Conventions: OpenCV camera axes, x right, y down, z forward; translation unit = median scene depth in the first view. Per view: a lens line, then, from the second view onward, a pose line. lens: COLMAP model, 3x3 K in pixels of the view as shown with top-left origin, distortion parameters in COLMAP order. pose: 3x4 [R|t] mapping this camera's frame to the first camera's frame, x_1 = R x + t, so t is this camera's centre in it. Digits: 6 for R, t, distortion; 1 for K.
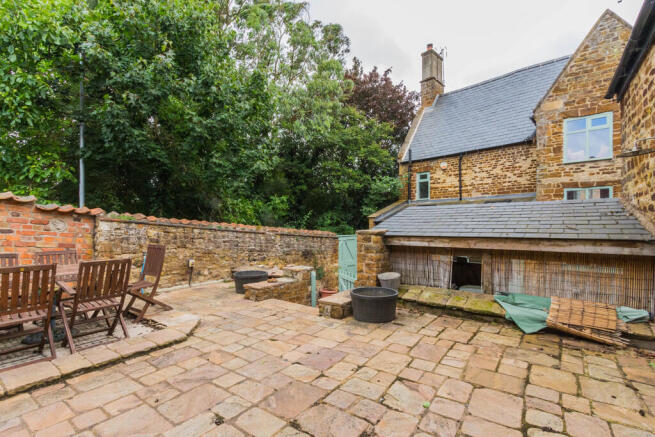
lens RADIAL K [[304.2, 0, 327.8], [0, 304.2, 219.8], [0, 0, 1]] dist [0.016108, 0.000209]
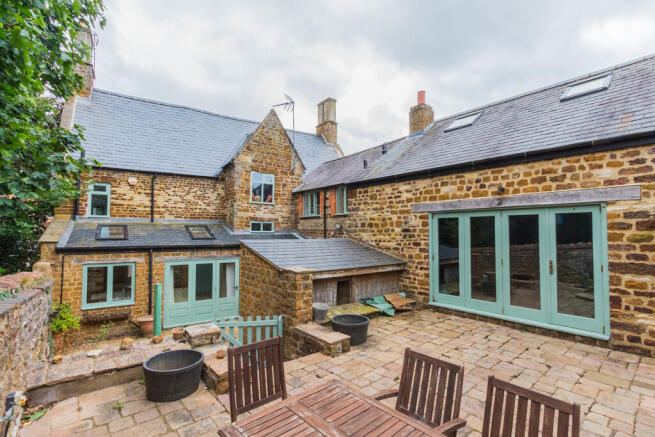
lens RADIAL K [[304.2, 0, 322.0], [0, 304.2, 229.3], [0, 0, 1]] dist [0.016108, 0.000209]
pose [[0.243263, 0.018194, 0.969790, -0.380522], [-0.020997, 0.999689, -0.013488, -0.041228], [-0.969733, -0.017082, 0.243569, 0.275840]]
